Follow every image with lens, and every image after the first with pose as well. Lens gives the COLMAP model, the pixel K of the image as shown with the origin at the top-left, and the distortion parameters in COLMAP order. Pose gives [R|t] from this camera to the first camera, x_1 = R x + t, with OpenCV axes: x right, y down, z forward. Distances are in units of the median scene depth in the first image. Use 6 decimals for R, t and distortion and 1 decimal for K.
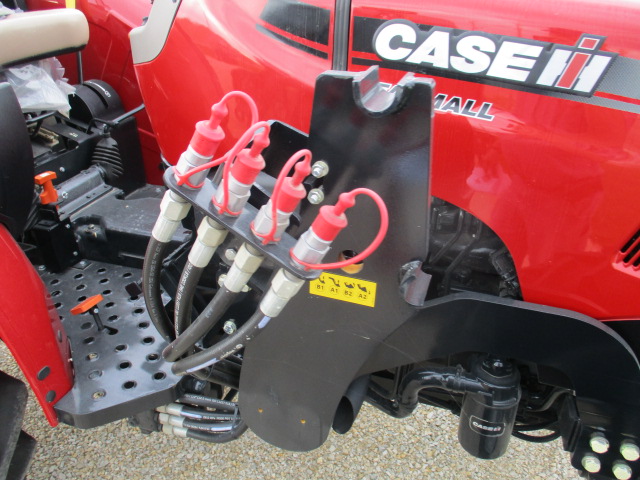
lens RADIAL K [[533.4, 0, 323.8], [0, 533.4, 238.1], [0, 0, 1]] dist [-0.036963, 0.002756]
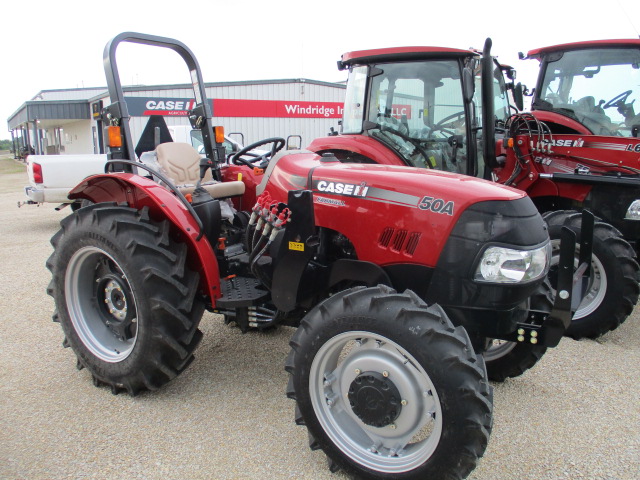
lens RADIAL K [[533.4, 0, 323.8], [0, 533.4, 238.1], [0, 0, 1]] dist [-0.036963, 0.002756]
pose [[0.966095, 0.014479, -0.257781, 1.141320], [-0.094773, 0.948616, -0.301903, 1.109899], [0.240164, 0.316098, 0.917826, -2.316608]]
